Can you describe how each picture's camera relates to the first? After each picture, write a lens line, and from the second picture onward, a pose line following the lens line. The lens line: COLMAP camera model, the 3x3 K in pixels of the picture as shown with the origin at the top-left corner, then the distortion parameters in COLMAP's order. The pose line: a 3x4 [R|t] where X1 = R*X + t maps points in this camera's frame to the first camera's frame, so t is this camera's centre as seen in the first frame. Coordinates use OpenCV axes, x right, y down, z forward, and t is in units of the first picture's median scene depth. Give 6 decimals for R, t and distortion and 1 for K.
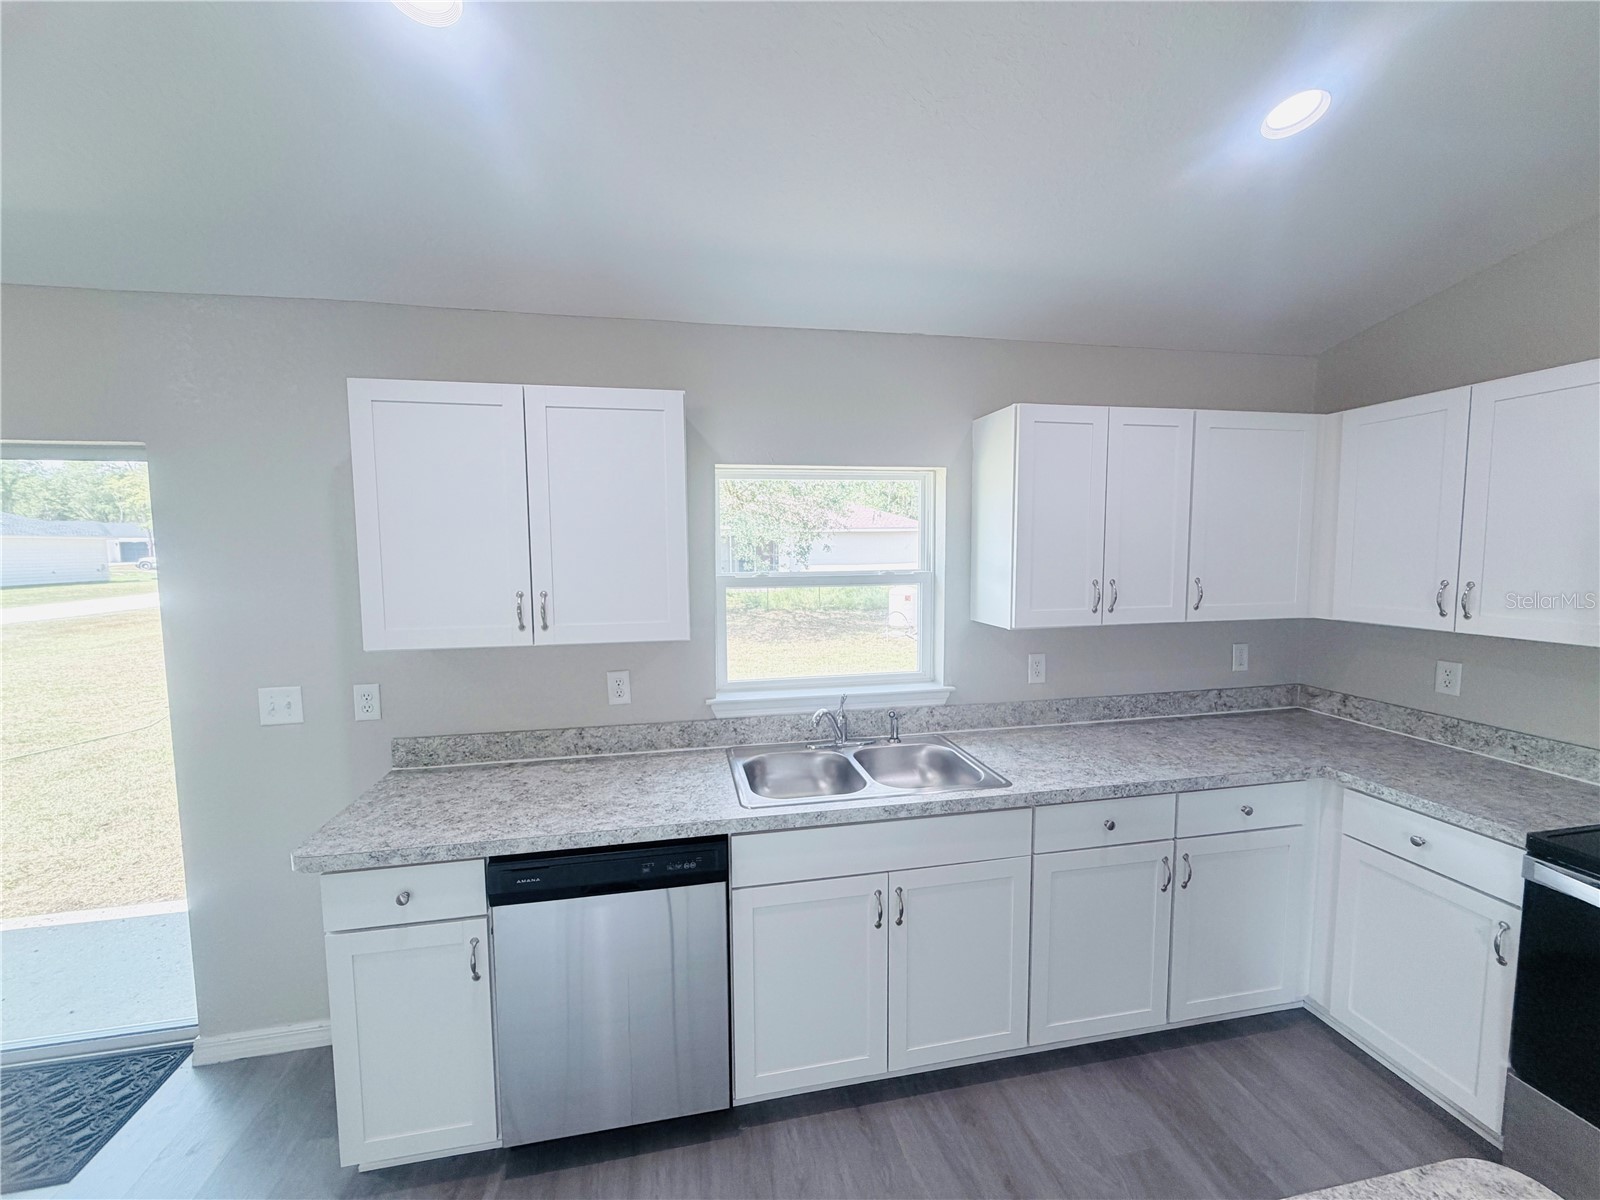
lens RADIAL K [[638.8, 0, 797.1], [0, 638.8, 600.2], [0, 0, 1]] dist [-0.000664, 0.000219]
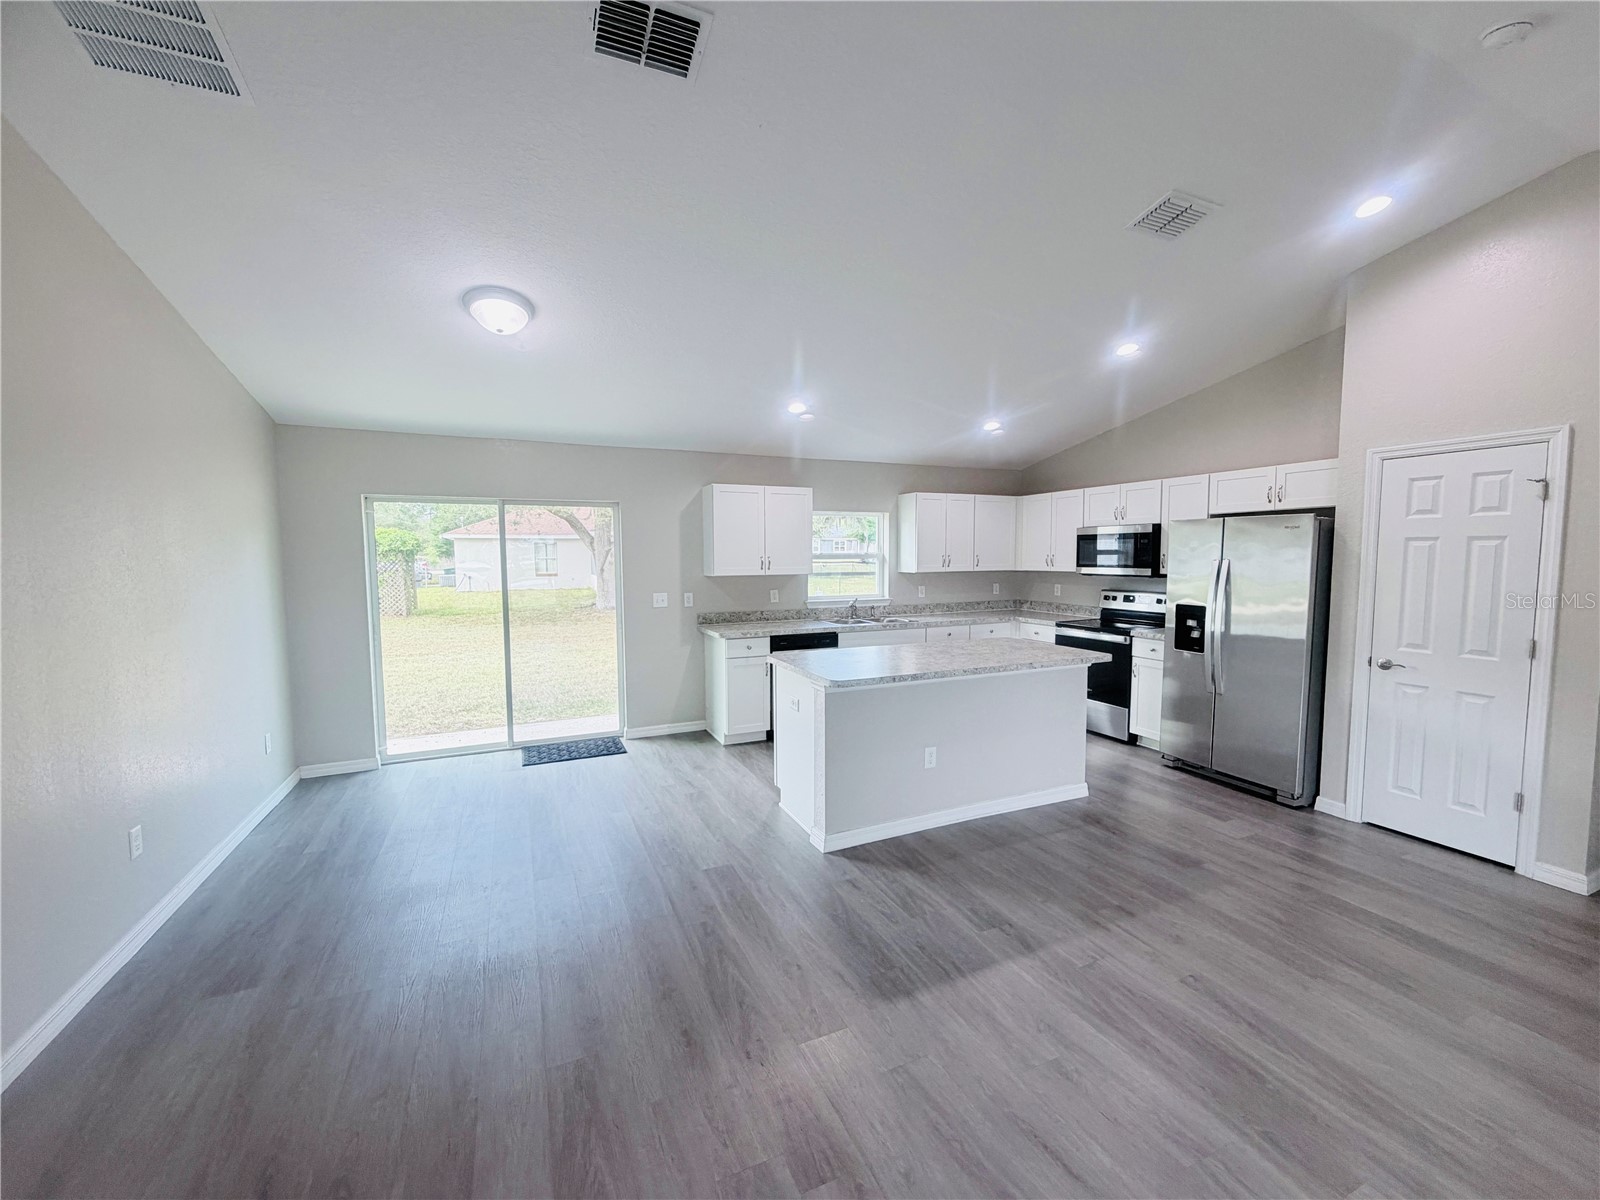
lens RADIAL K [[637.3, 0, 796.6], [0, 637.3, 601.3], [0, 0, 1]] dist [0.000384, -0.000310]
pose [[0.974982, -0.012533, 0.221931, -0.818834], [0.015075, 0.999839, -0.009764, 0.197595], [-0.221773, 0.012865, 0.975014, -1.654202]]
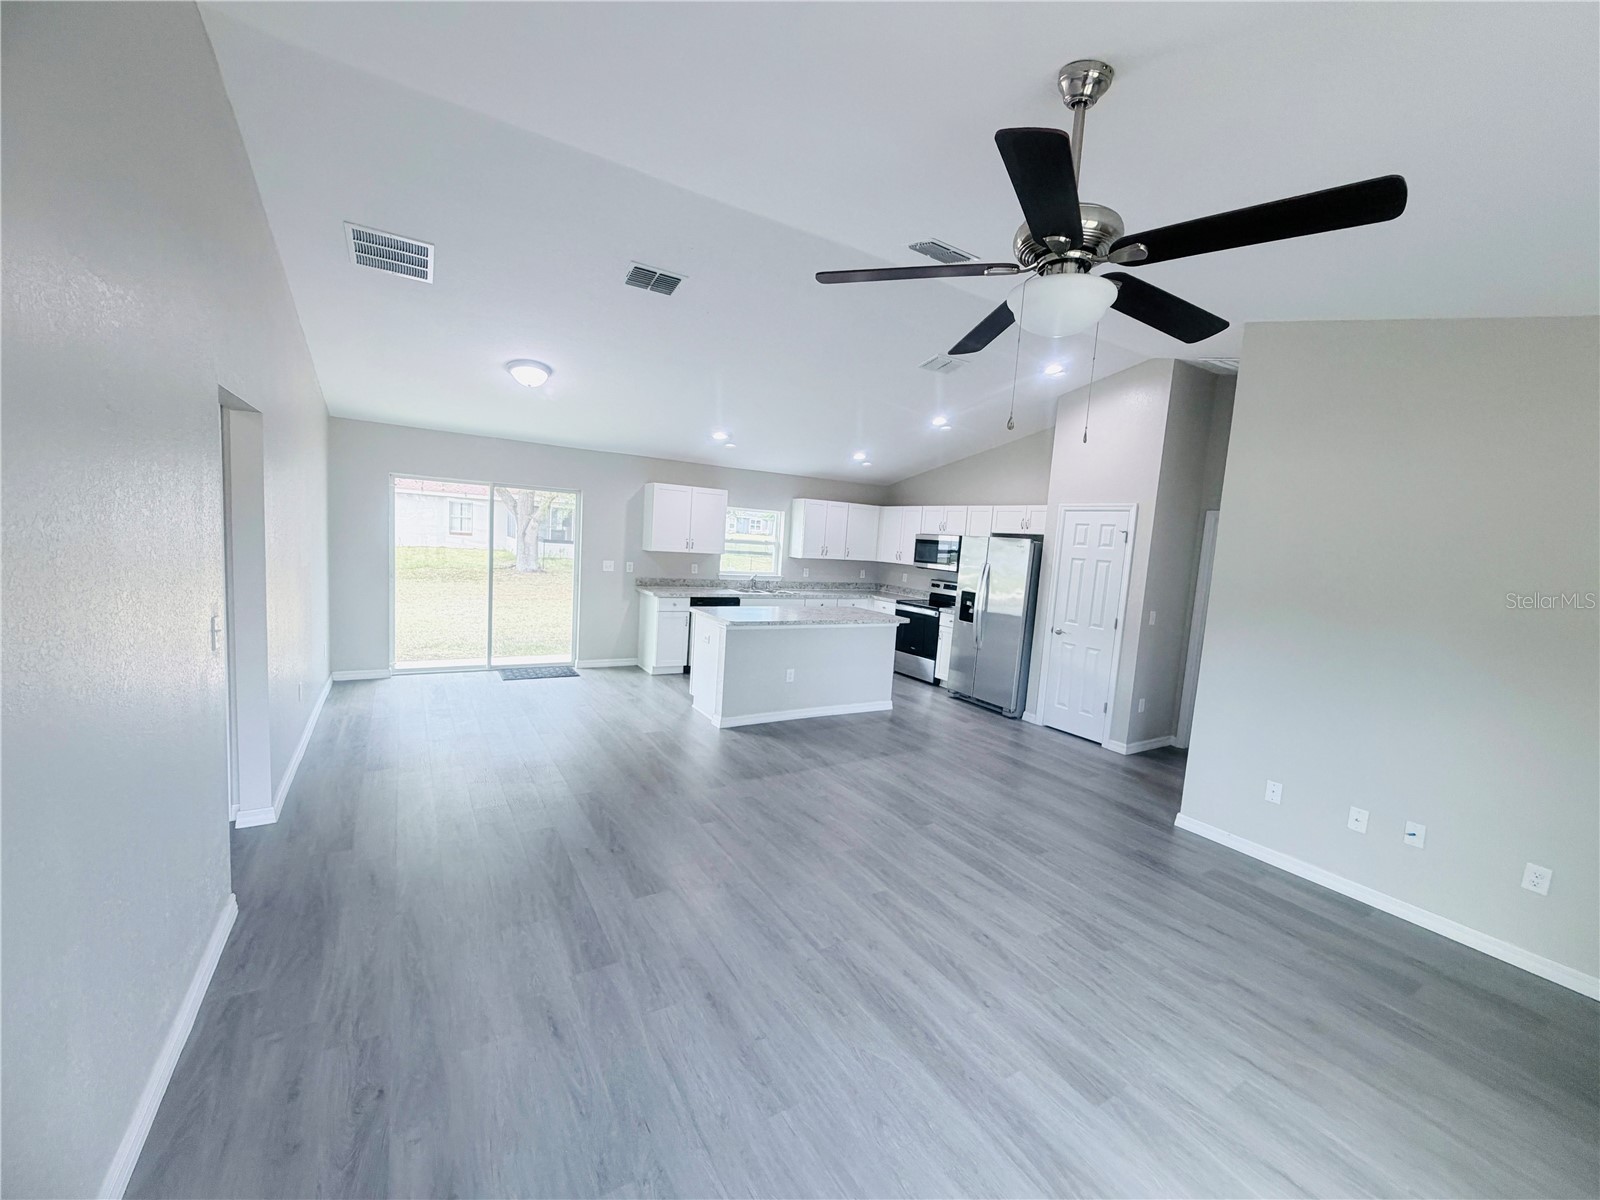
lens RADIAL K [[637.3, 0, 796.6], [0, 637.3, 601.3], [0, 0, 1]] dist [0.000384, -0.000310]
pose [[0.934904, 0.035475, 0.353124, -1.042138], [-0.046318, 0.998678, 0.022301, 0.225872], [-0.351866, -0.037205, 0.935311, -2.600888]]
